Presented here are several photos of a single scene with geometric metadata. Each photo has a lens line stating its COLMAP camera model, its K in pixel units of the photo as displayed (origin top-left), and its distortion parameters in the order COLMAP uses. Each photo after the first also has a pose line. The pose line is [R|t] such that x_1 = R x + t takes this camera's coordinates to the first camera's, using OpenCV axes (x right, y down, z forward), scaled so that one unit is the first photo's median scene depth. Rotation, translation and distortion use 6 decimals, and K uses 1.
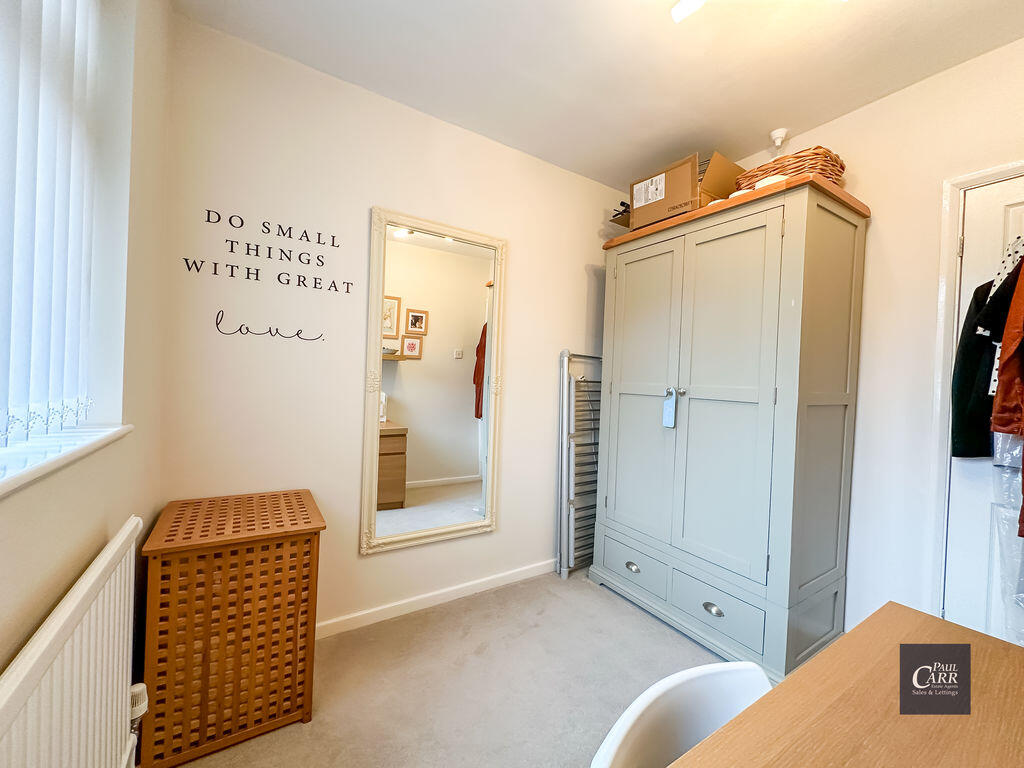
lens RADIAL K [[409.1, 0, 512.2], [0, 409.1, 382.3], [0, 0, 1]] dist [-0.001618, -0.000041]
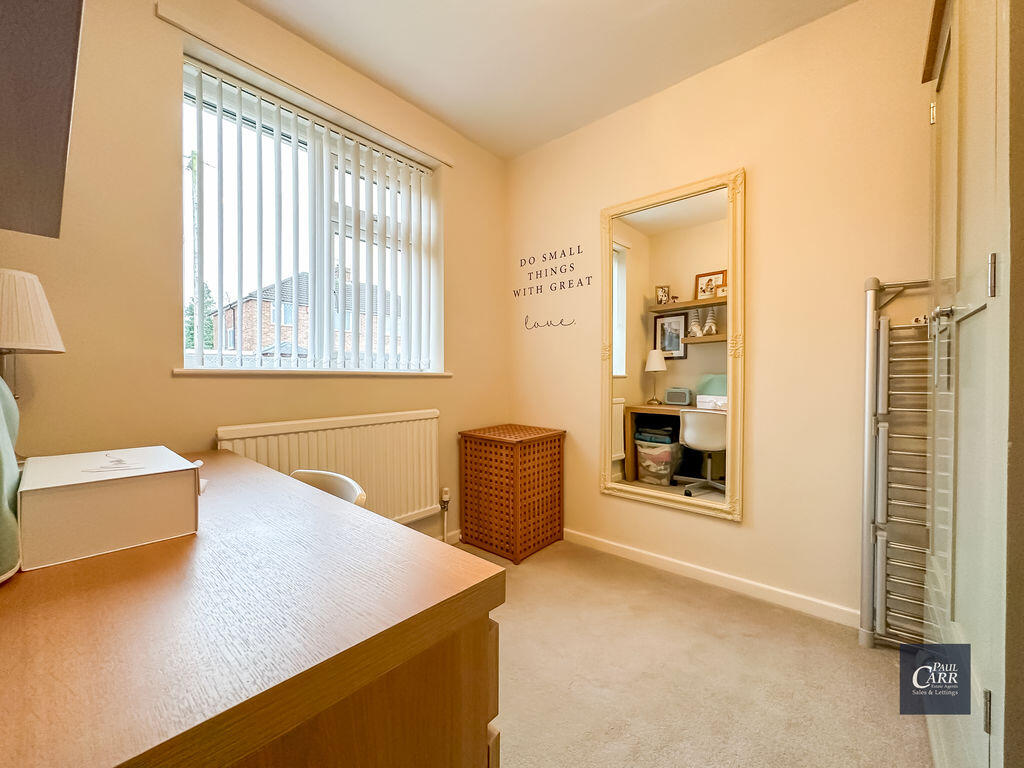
lens RADIAL K [[409.1, 0, 512.2], [0, 409.1, 382.3], [0, 0, 1]] dist [-0.001618, -0.000041]
pose [[0.279386, -0.024957, -0.959855, 0.846441], [0.002937, 0.999680, -0.025137, 0.135685], [0.960175, 0.004204, 0.279369, 0.445040]]
